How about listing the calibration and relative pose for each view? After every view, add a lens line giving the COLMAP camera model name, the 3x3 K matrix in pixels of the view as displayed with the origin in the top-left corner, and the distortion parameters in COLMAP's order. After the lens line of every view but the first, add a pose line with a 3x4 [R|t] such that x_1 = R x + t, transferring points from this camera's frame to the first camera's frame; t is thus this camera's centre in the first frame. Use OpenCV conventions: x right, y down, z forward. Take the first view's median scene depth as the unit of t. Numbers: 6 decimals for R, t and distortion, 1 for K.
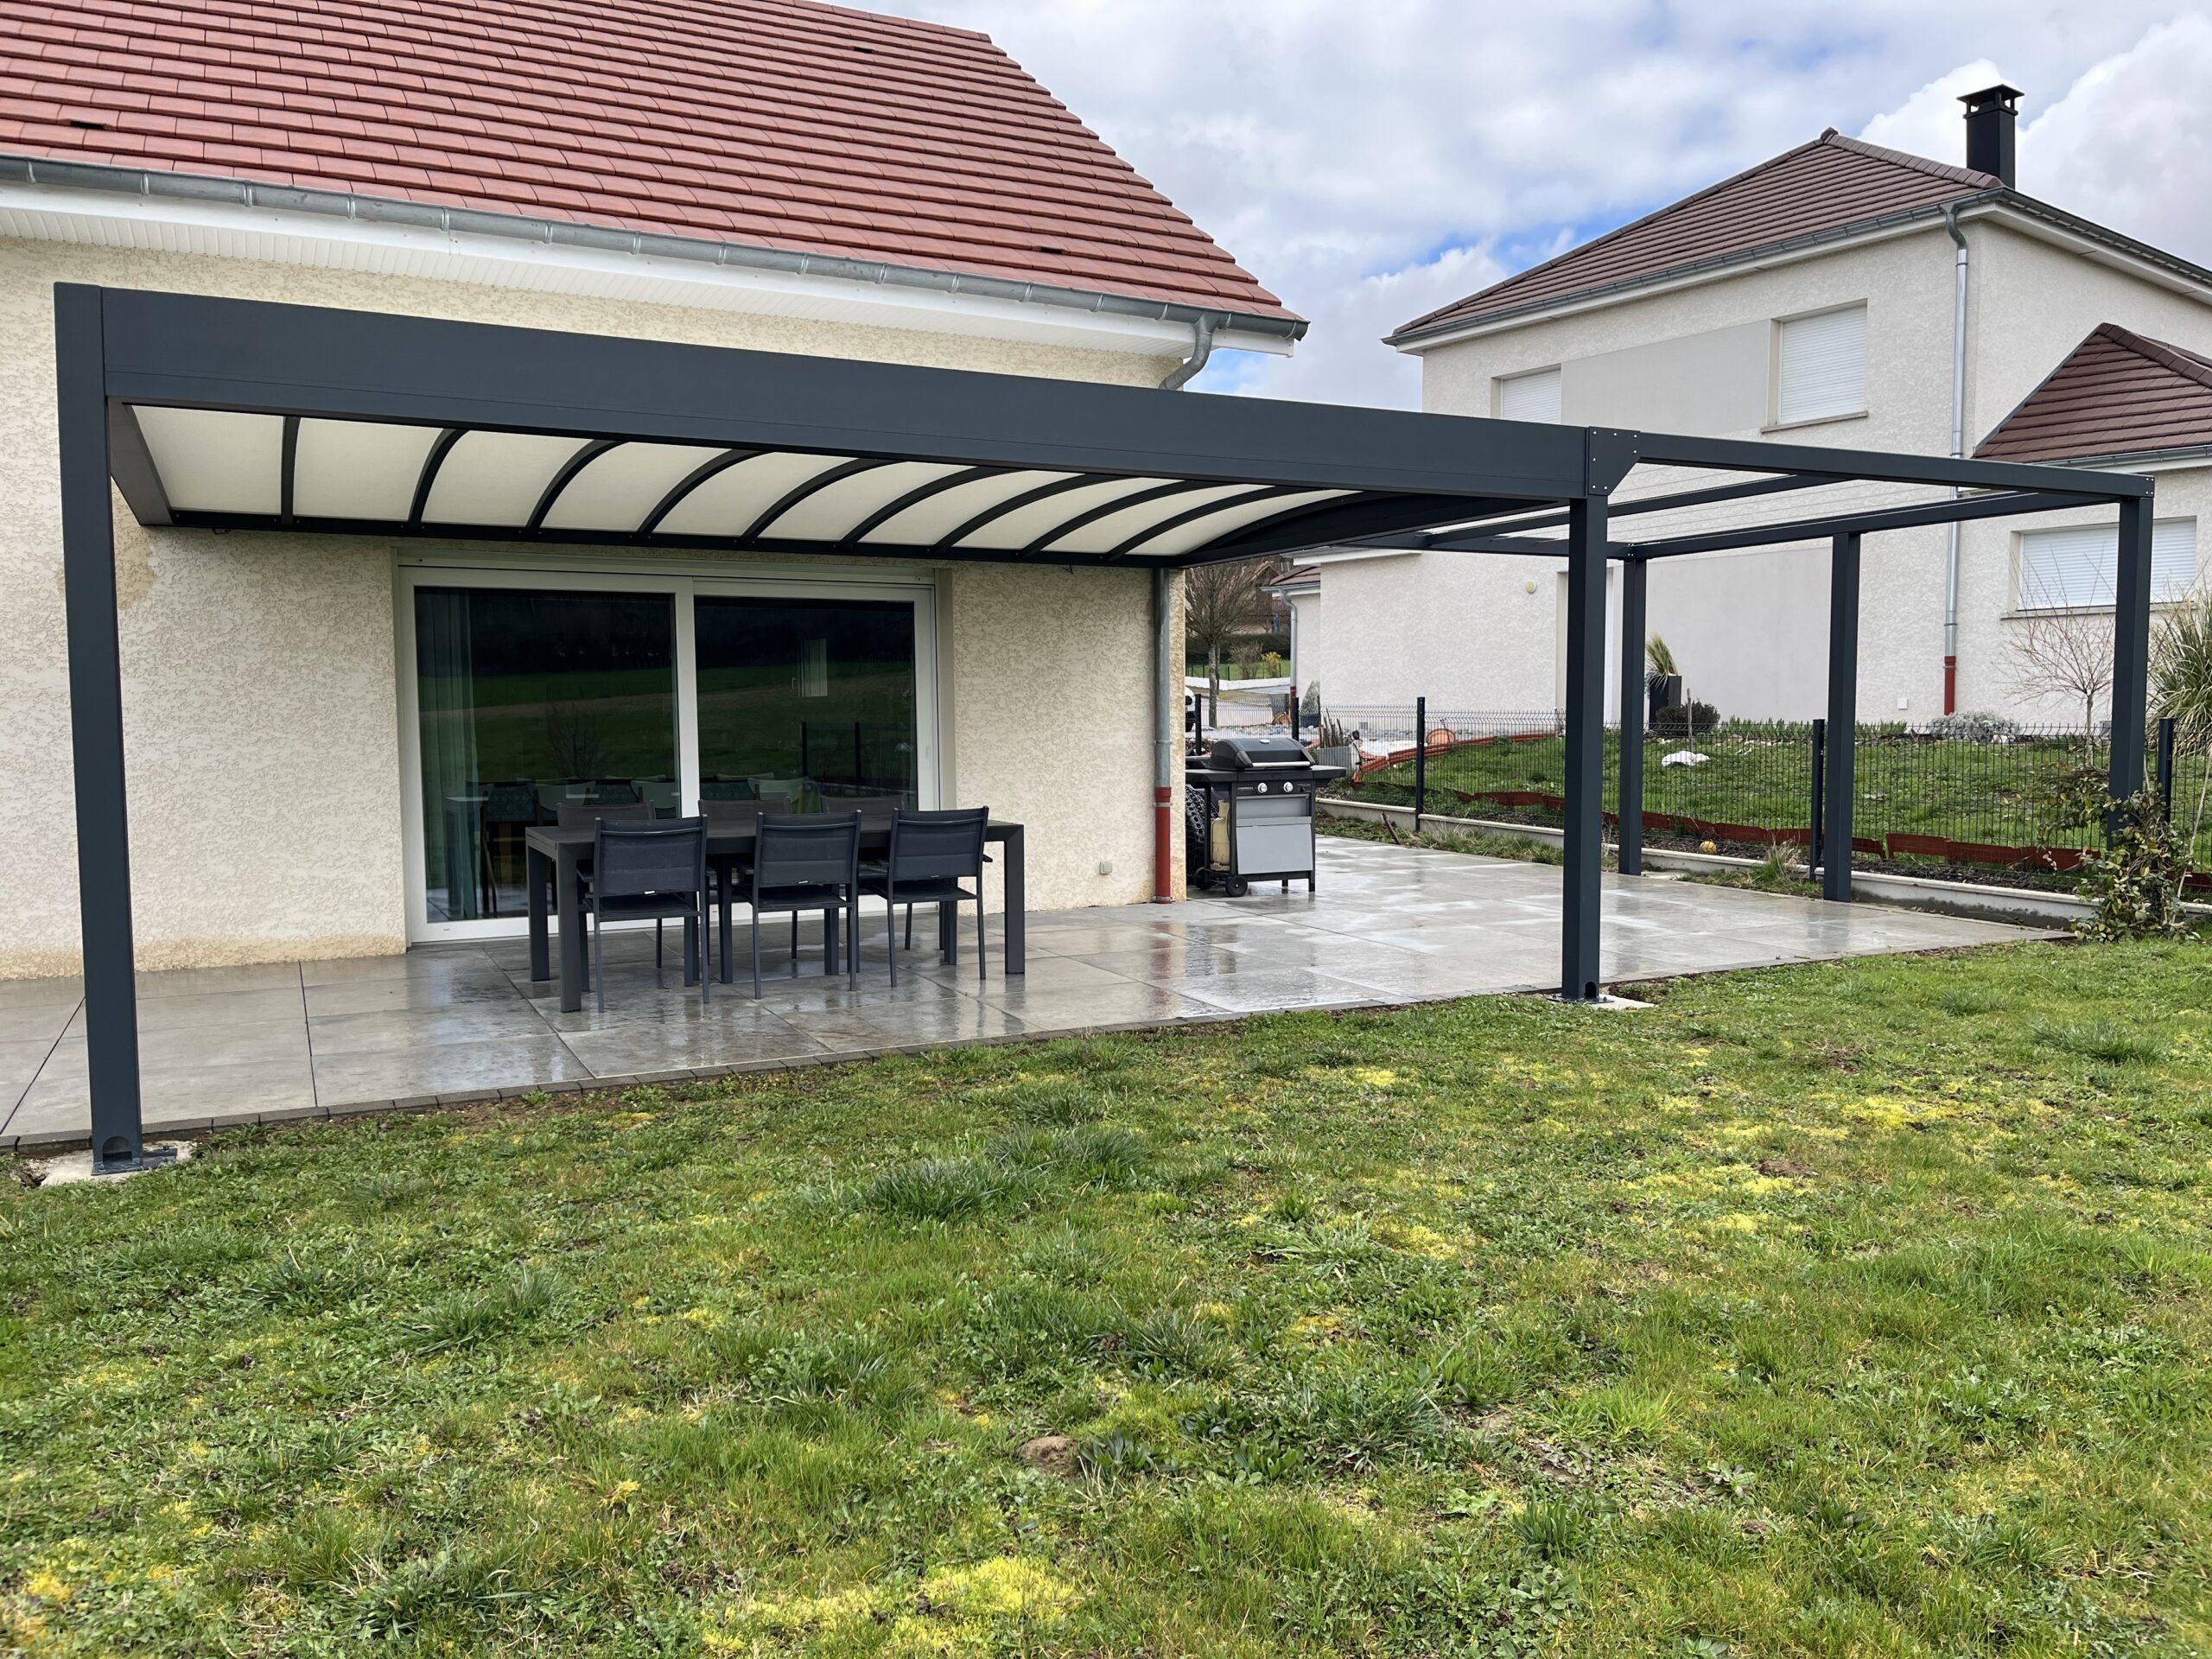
lens RADIAL K [[1661.8, 0, 1112.2], [0, 1661.8, 837.9], [0, 0, 1]] dist [0.082402, -0.110010]
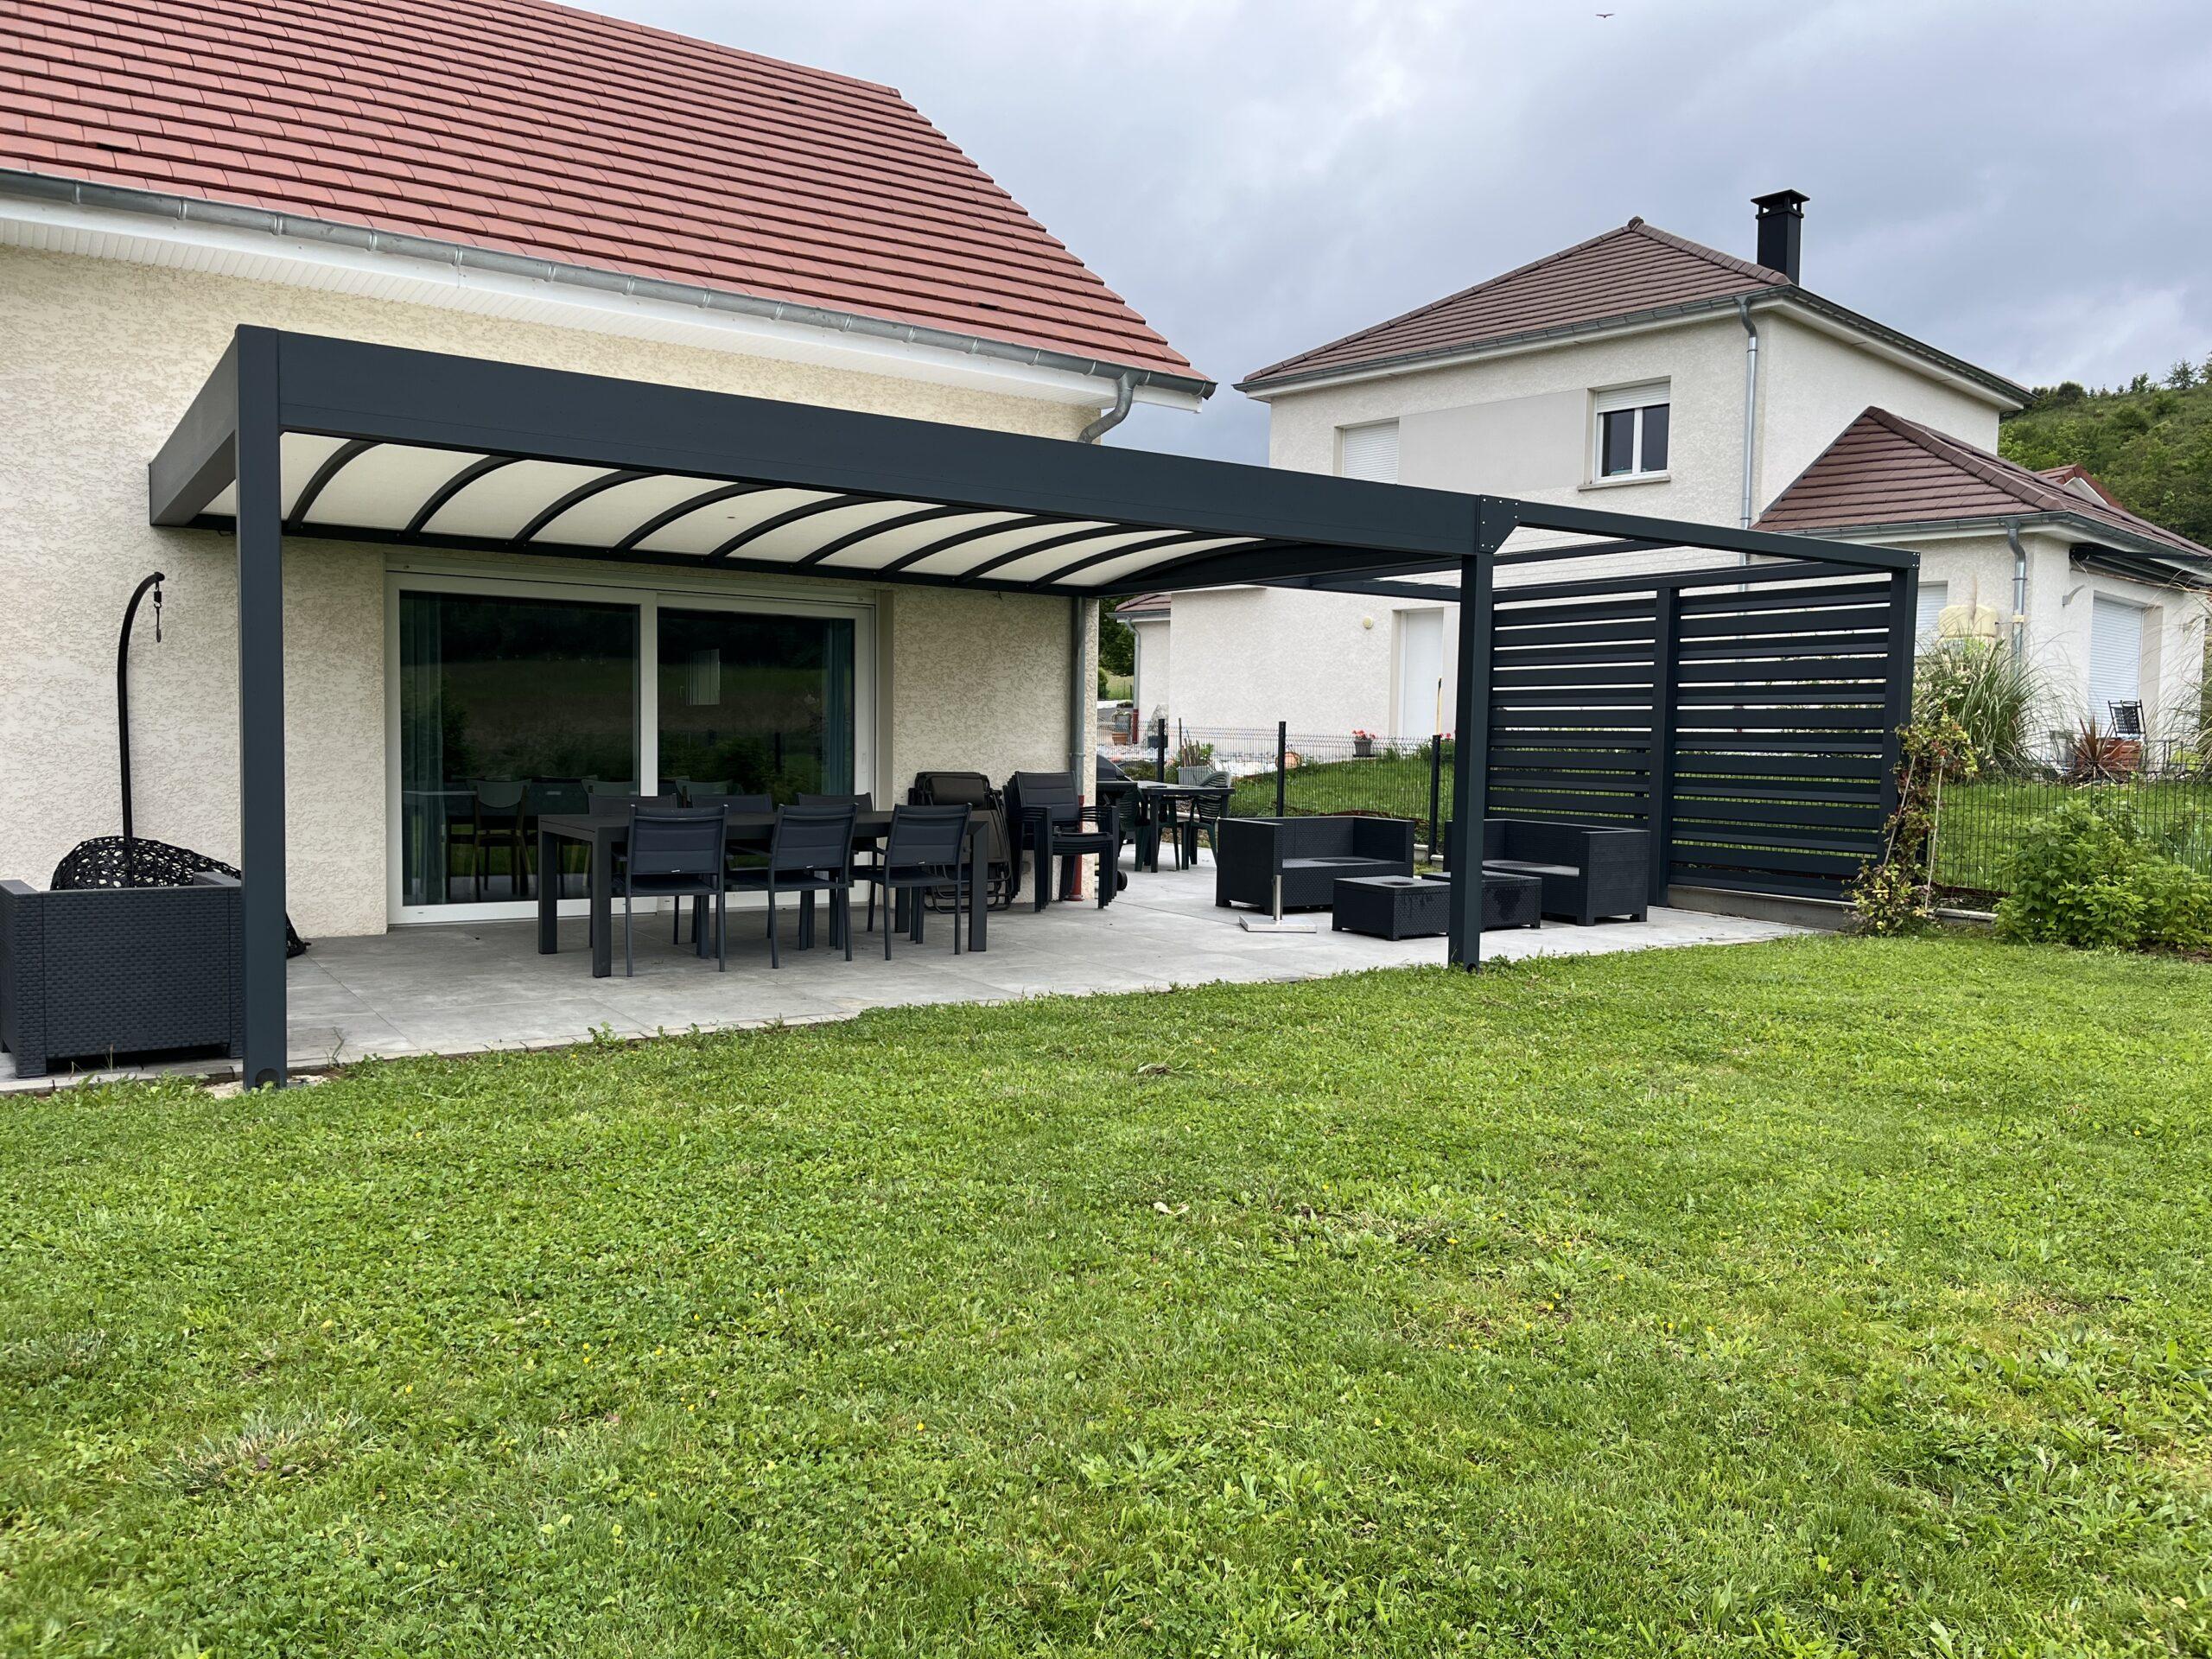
lens RADIAL K [[1665.6, 0, 1130.3], [0, 1665.6, 839.2], [0, 0, 1]] dist [0.074192, -0.100224]
pose [[0.992007, 0.017838, 0.124918, -0.079853], [-0.016329, 0.999781, -0.013093, 0.013944], [-0.125124, 0.010949, 0.992081, -0.109893]]
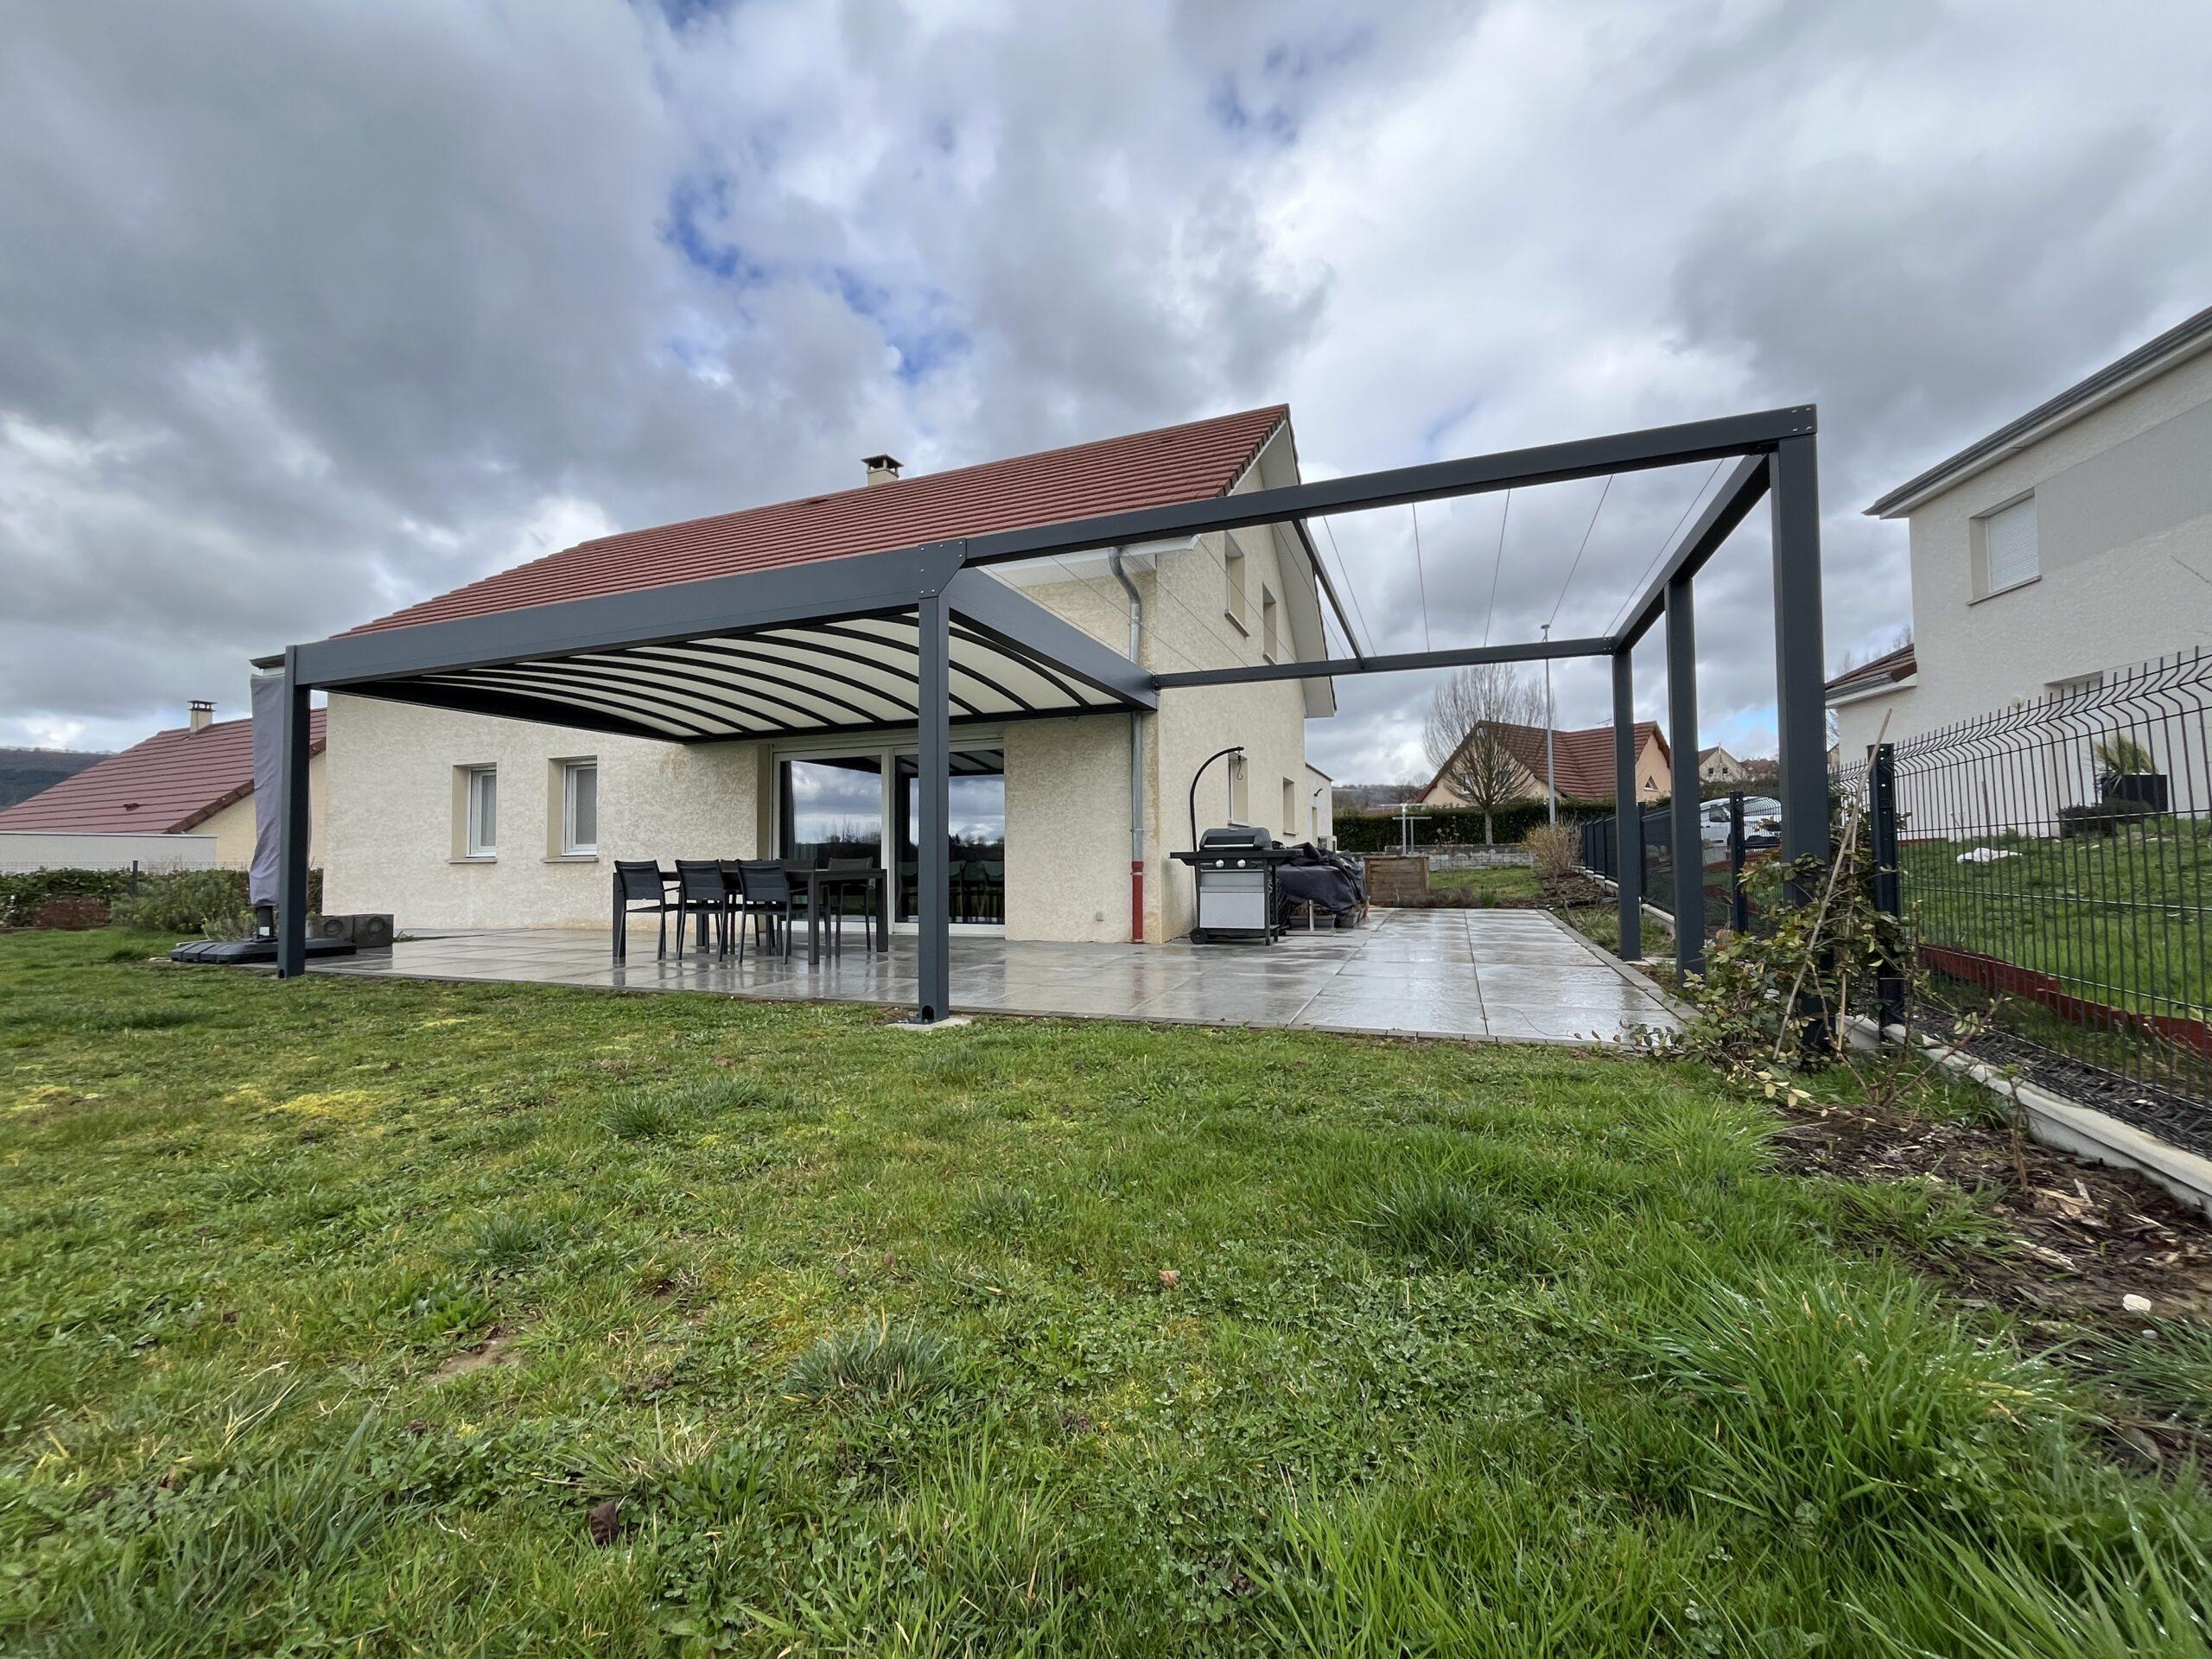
lens RADIAL K [[892.9, 0, 1105.0], [0, 892.9, 828.8], [0, 0, 1]] dist [-0.003716, -0.000521]
pose [[0.668898, -0.027385, -0.742850, 0.654616], [-0.051634, 0.995196, -0.083181, 0.007274], [0.741559, 0.093996, 0.664270, 0.524351]]
